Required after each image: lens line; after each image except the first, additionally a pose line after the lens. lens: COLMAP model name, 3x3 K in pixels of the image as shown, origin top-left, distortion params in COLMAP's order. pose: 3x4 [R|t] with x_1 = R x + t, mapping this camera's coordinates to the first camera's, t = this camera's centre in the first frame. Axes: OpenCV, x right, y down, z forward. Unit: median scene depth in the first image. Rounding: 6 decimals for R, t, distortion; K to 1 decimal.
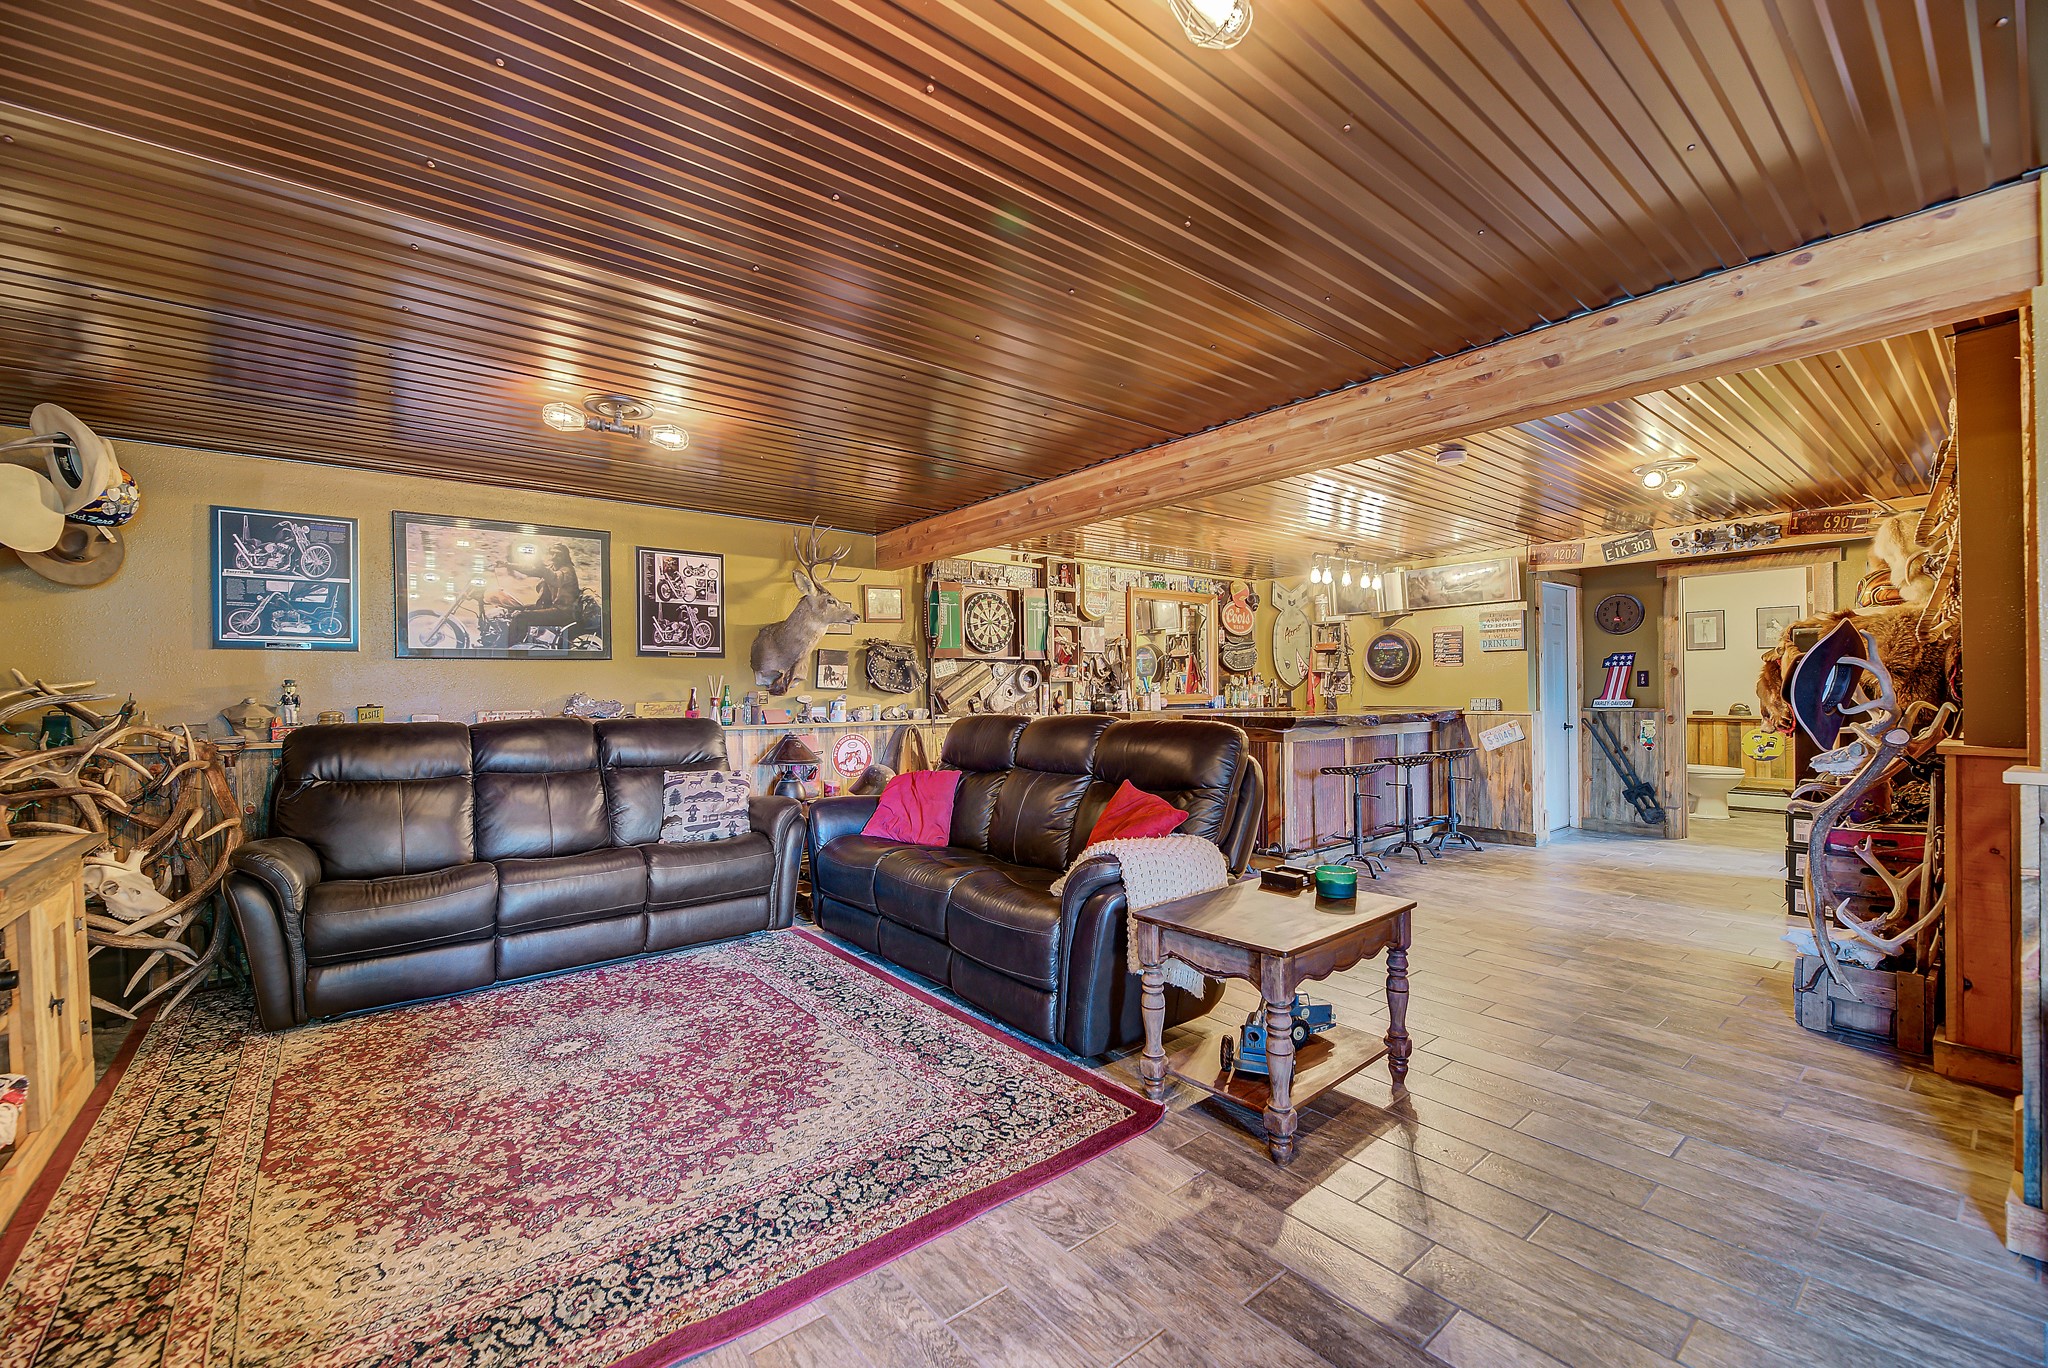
lens RADIAL K [[644.8, 0, 1024.0], [0, 644.8, 684.0], [0, 0, 1]] dist [-0.014928, -0.000043]
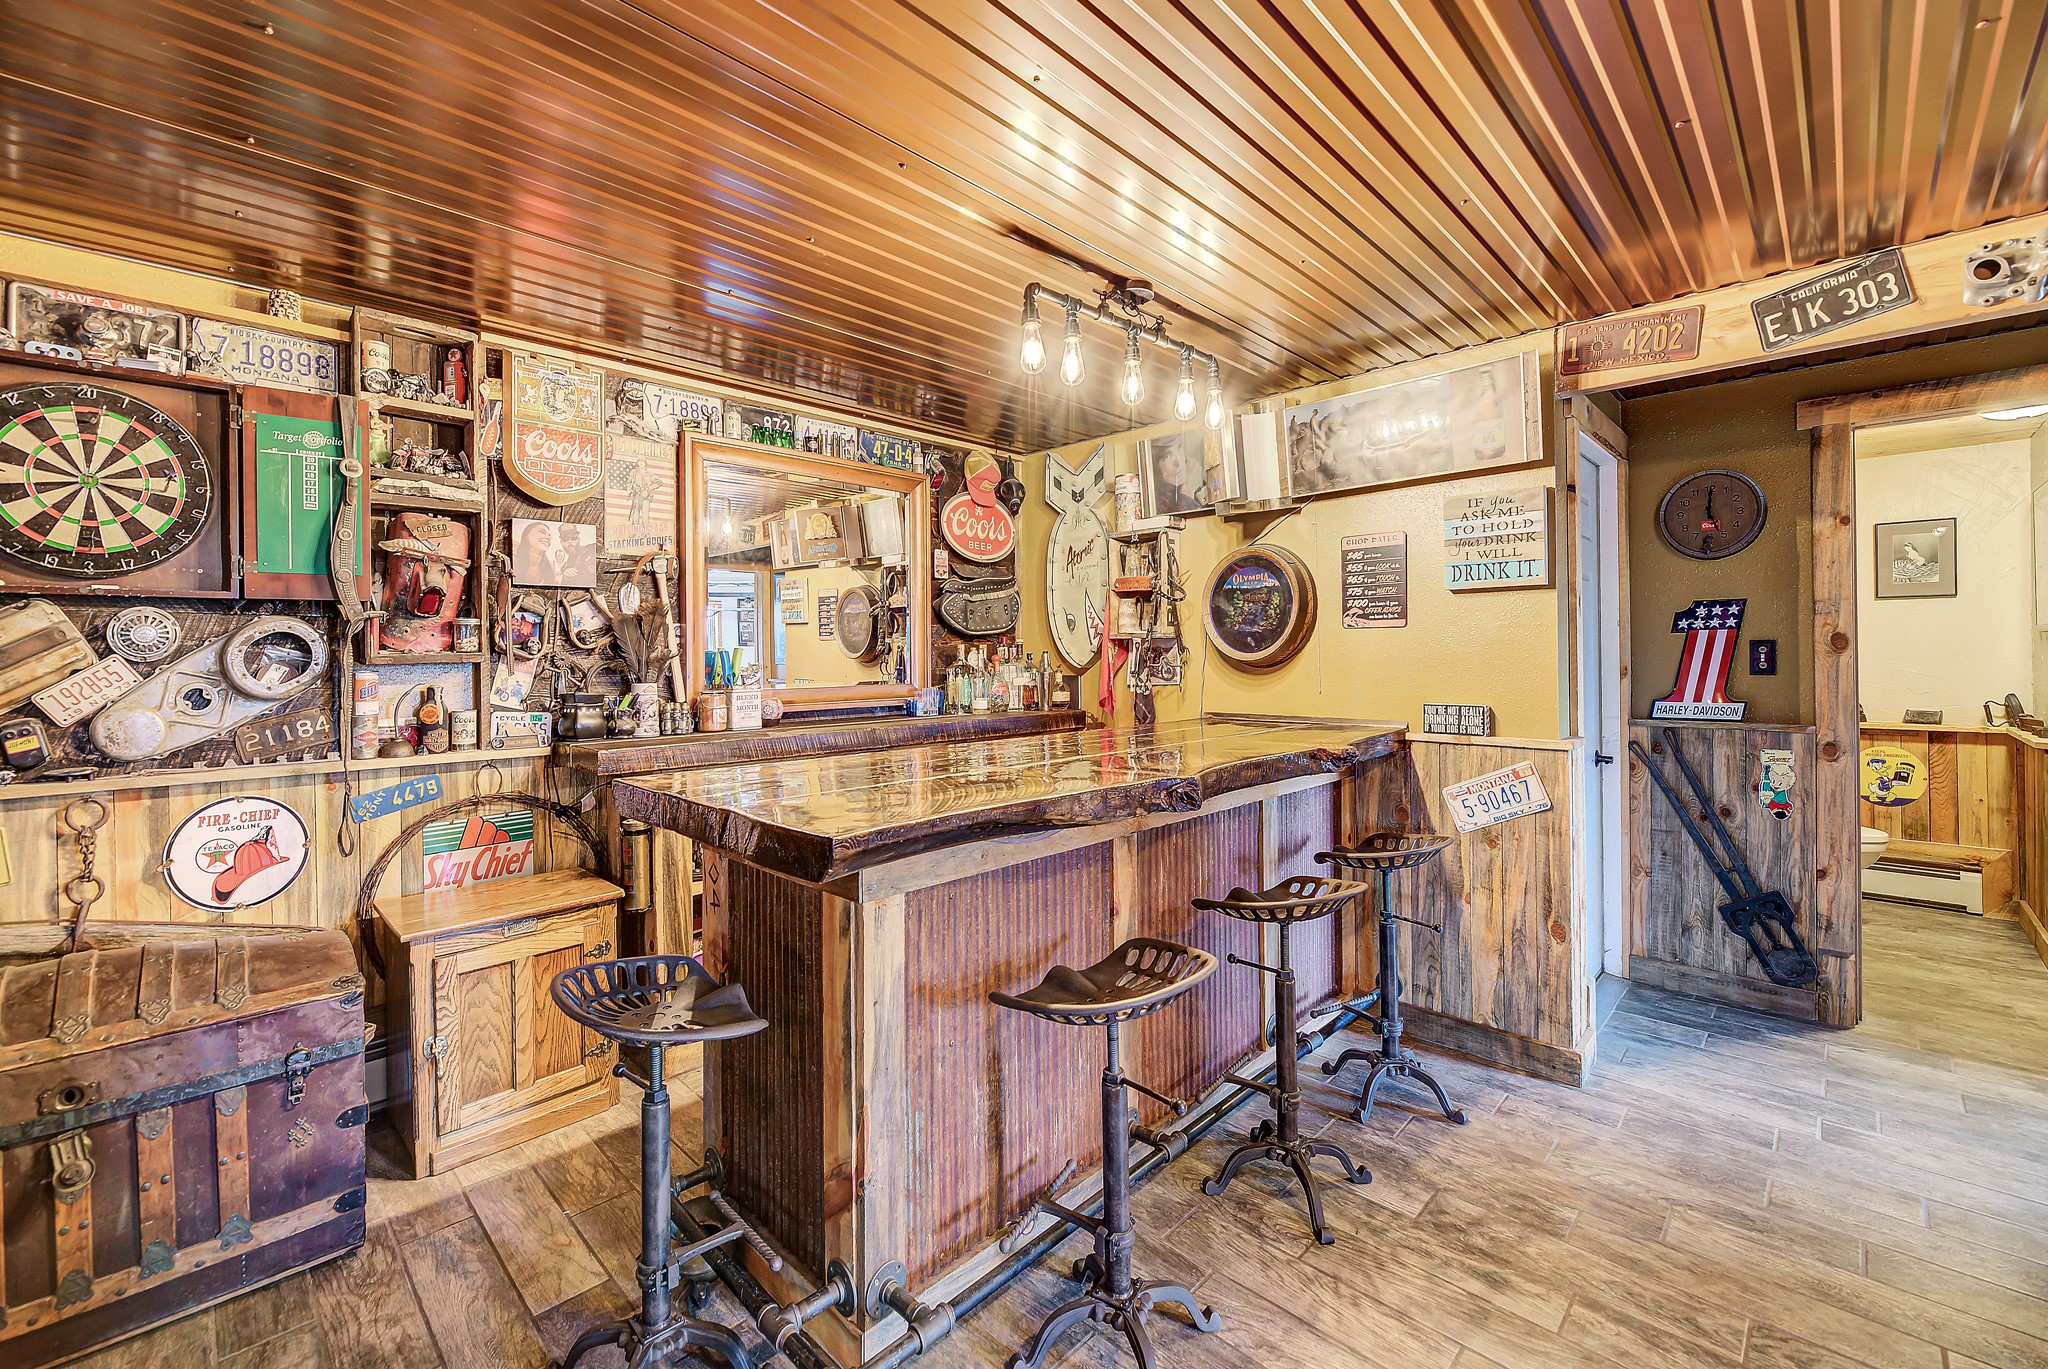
lens RADIAL K [[863.5, 0, 1028.1], [0, 863.5, 660.6], [0, 0, 1]] dist [-0.021535, -0.000438]
pose [[0.973444, -0.002080, 0.228917, 0.306652], [-0.000112, 0.999954, 0.009564, -0.010689], [-0.228927, -0.009336, 0.973399, 0.496011]]
